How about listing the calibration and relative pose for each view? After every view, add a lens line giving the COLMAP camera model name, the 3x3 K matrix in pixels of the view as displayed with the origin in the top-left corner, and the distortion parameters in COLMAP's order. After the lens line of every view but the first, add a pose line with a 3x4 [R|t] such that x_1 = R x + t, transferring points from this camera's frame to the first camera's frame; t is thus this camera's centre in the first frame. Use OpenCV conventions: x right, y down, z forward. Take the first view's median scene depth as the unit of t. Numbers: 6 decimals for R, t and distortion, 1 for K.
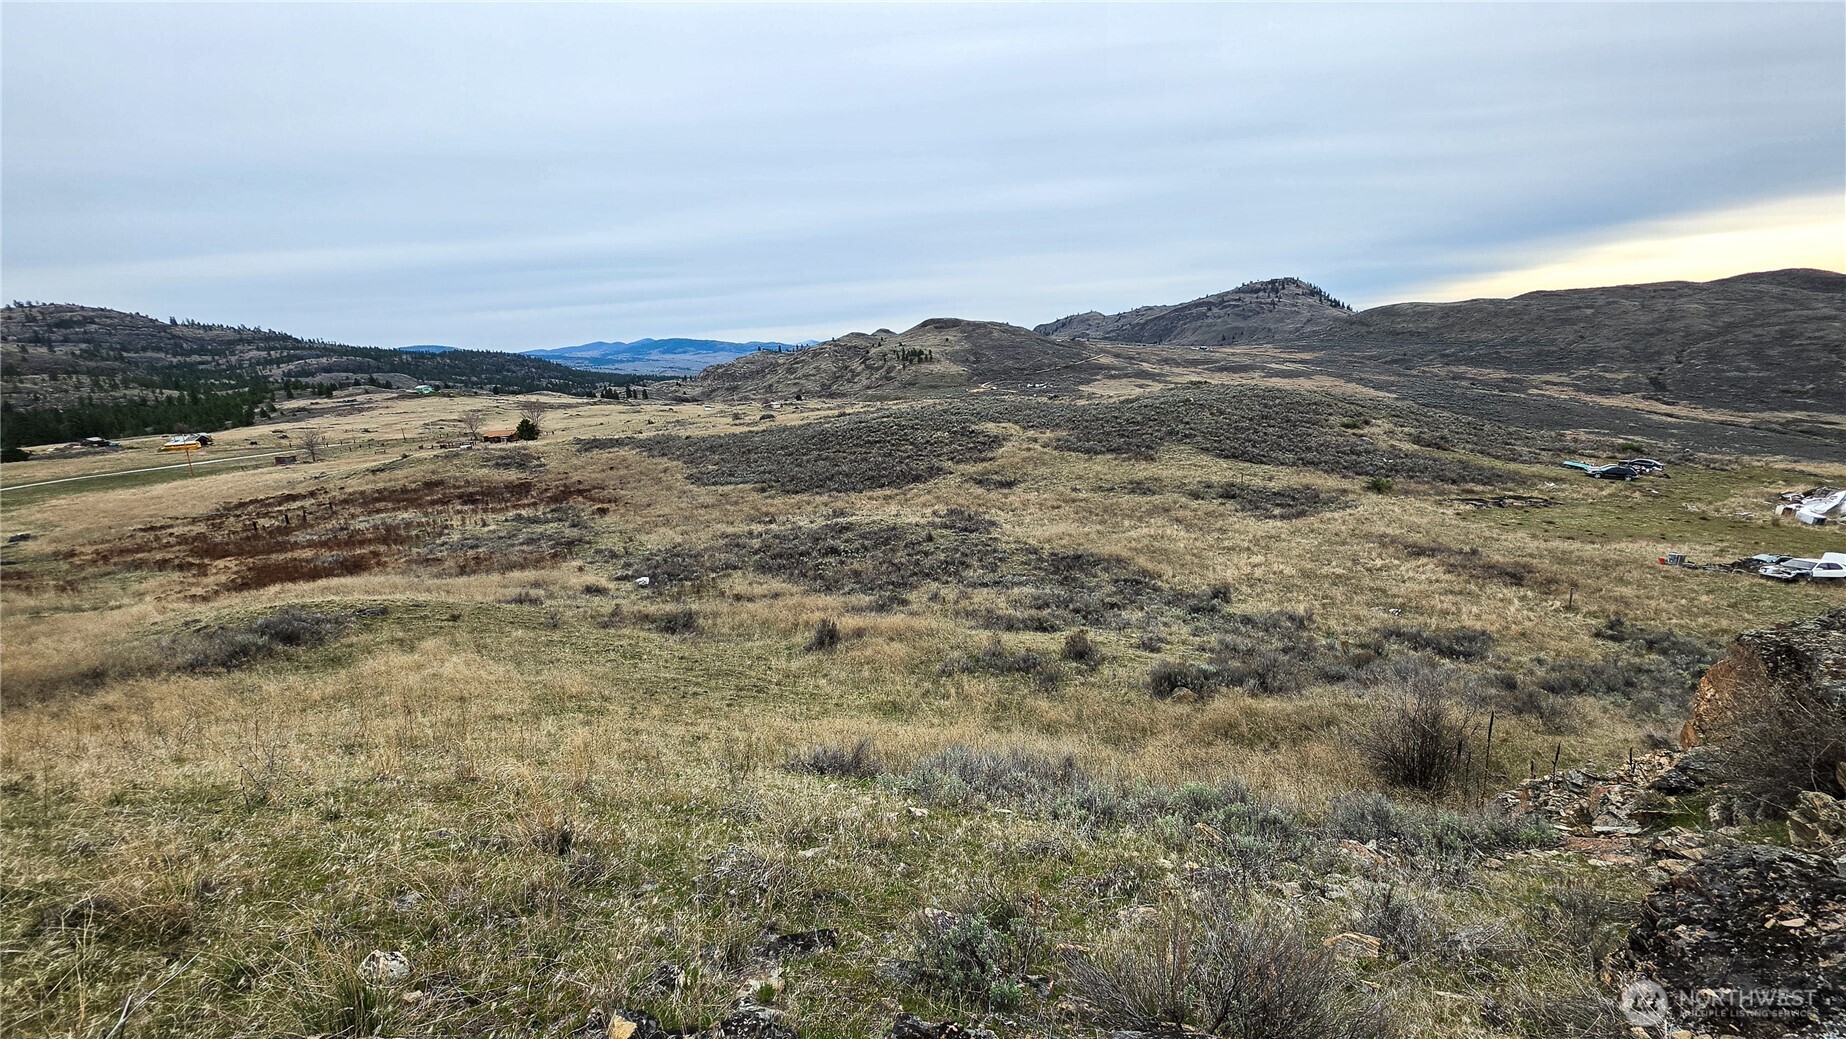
lens RADIAL K [[731.6, 0, 922.2], [0, 731.6, 510.7], [0, 0, 1]] dist [-0.005658, 0.002064]
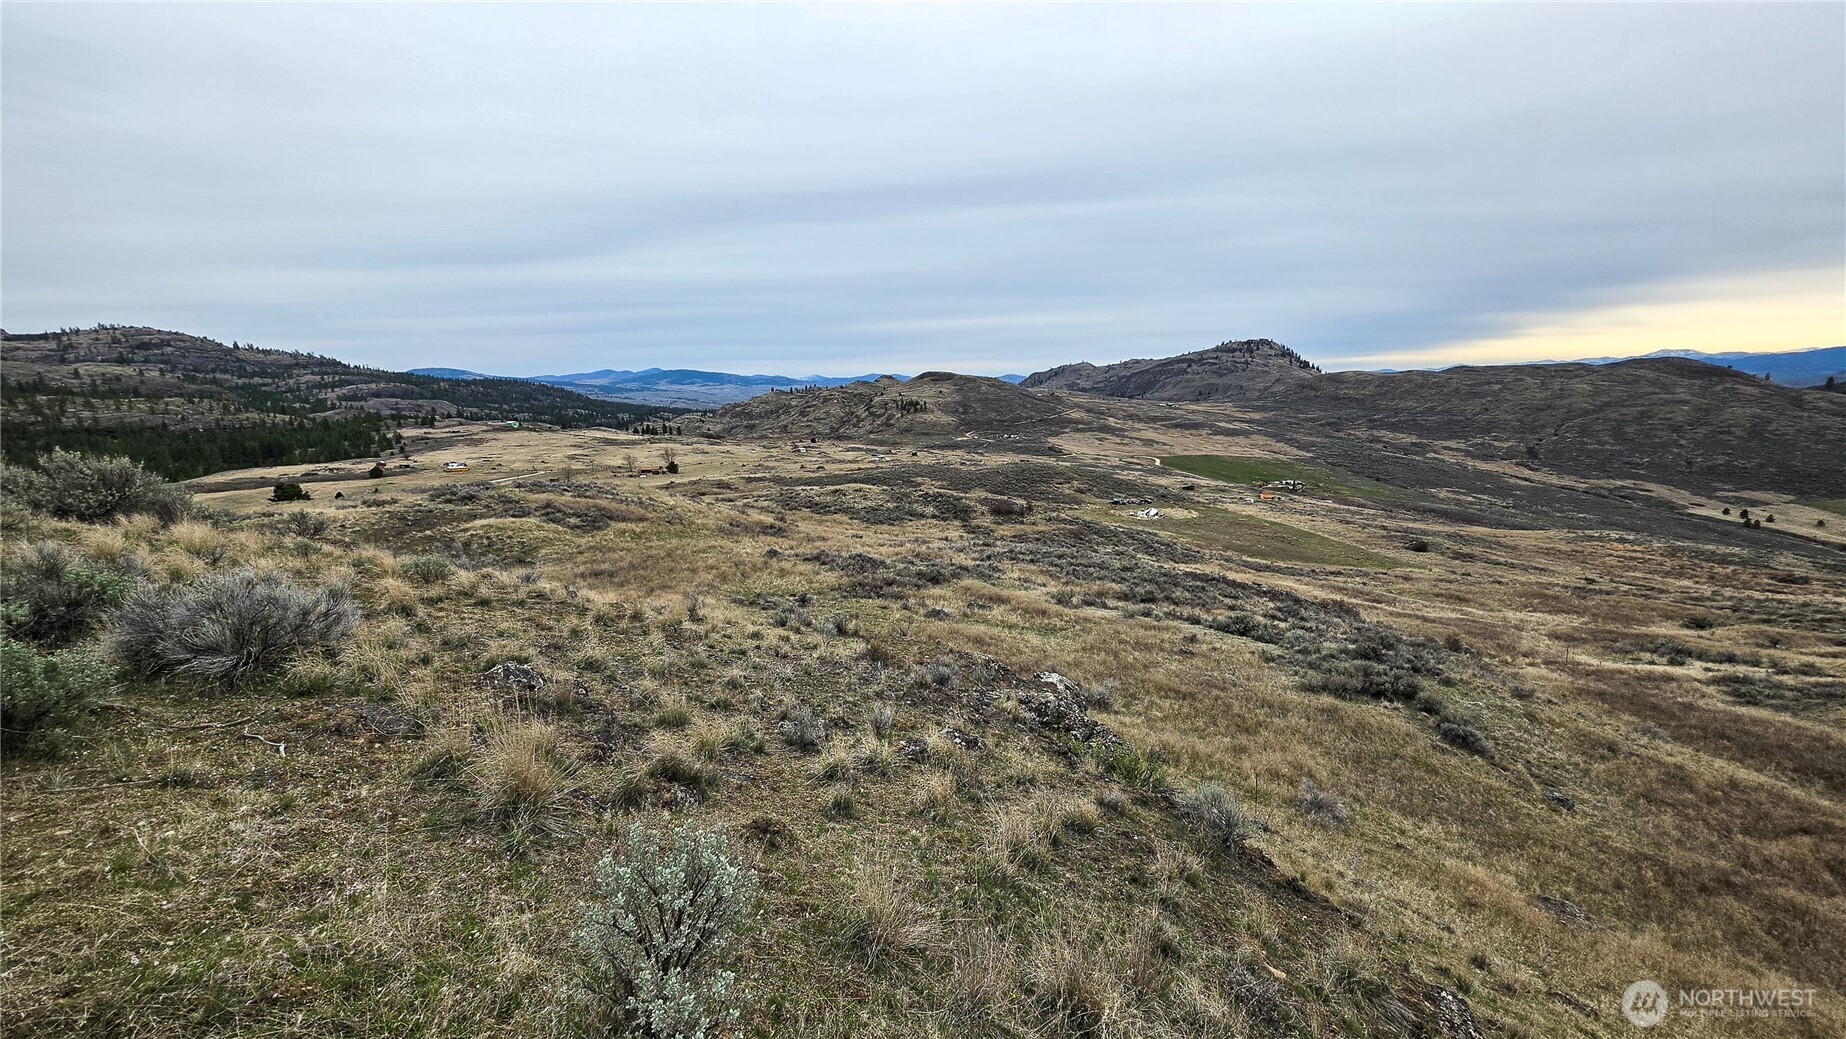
lens RADIAL K [[731.6, 0, 922.4], [0, 731.6, 506.1], [0, 0, 1]] dist [-0.005658, 0.002064]
pose [[0.999410, 0.034293, 0.002027, 0.009321], [-0.034125, 0.997836, -0.056200, 0.011697], [-0.003950, 0.056098, 0.998417, -0.147243]]
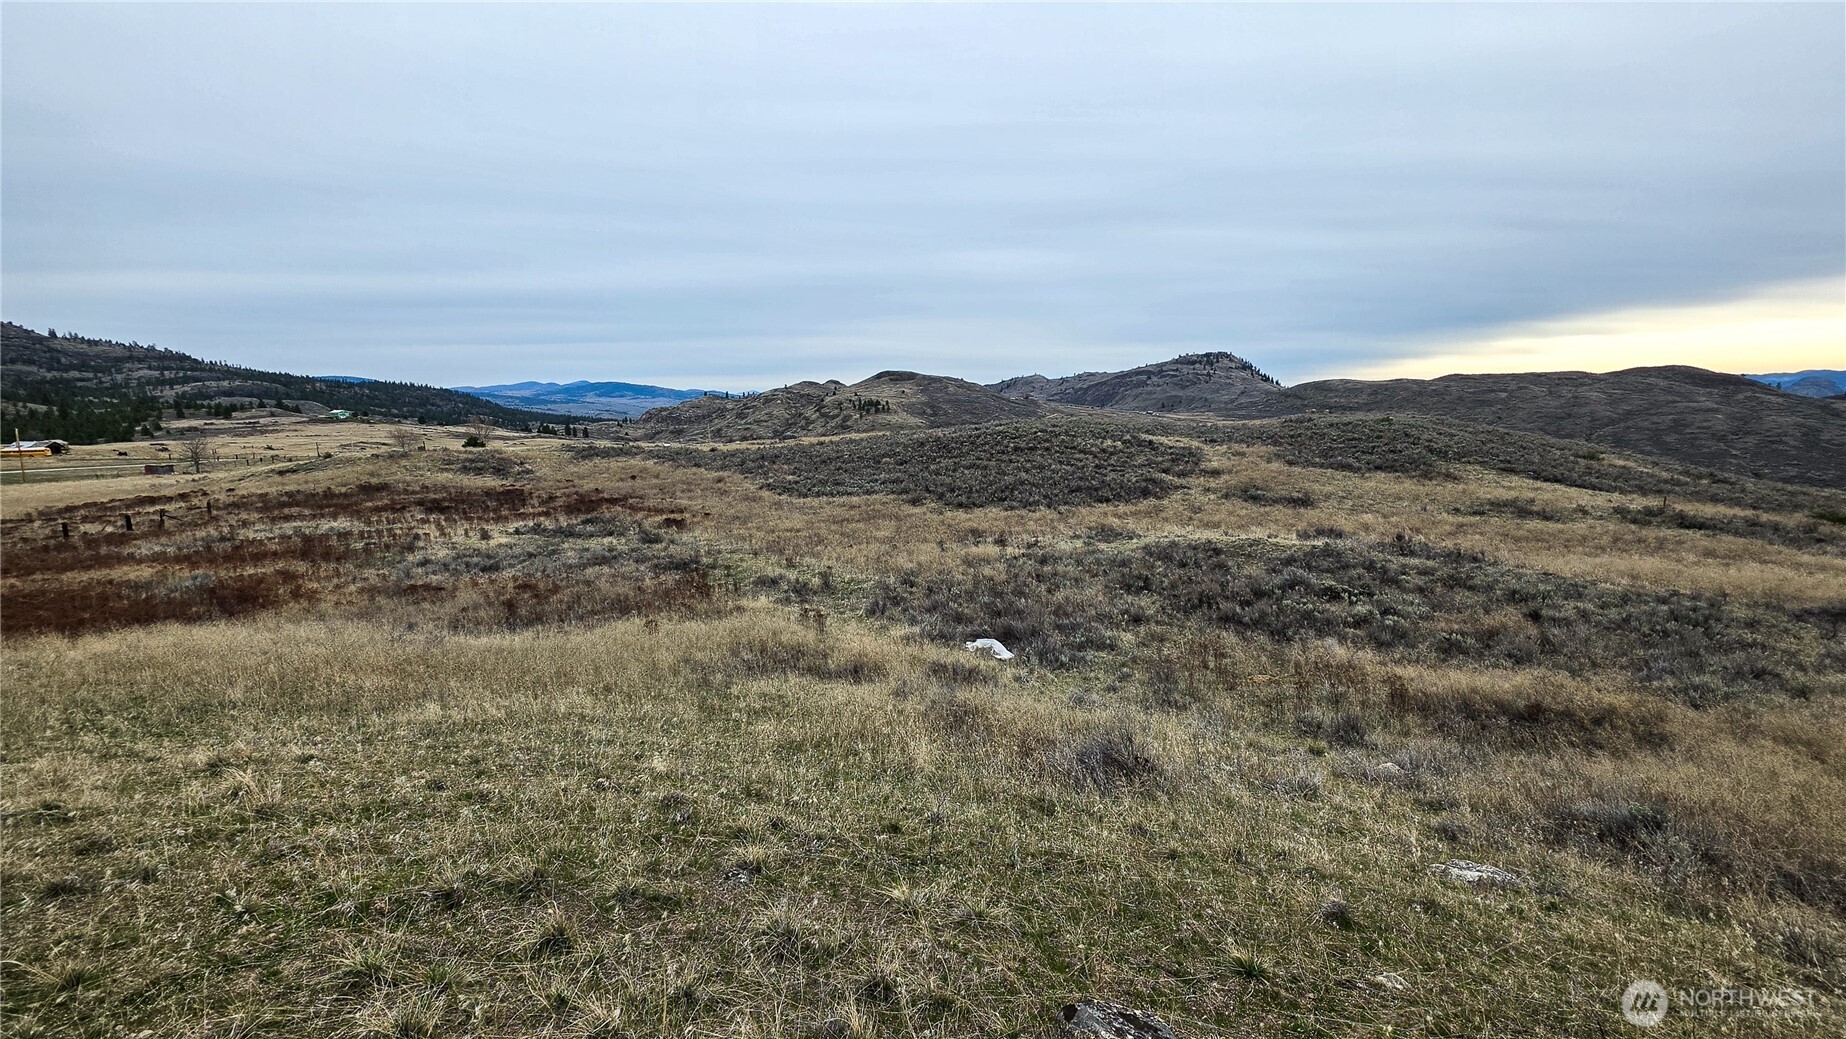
lens RADIAL K [[731.6, 0, 922.0], [0, 731.6, 511.6], [0, 0, 1]] dist [-0.005658, 0.002064]
pose [[0.995842, 0.034387, 0.084354, -0.019509], [-0.028027, 0.996755, -0.075456, 0.002205], [-0.086675, 0.072778, 0.993575, 0.025063]]
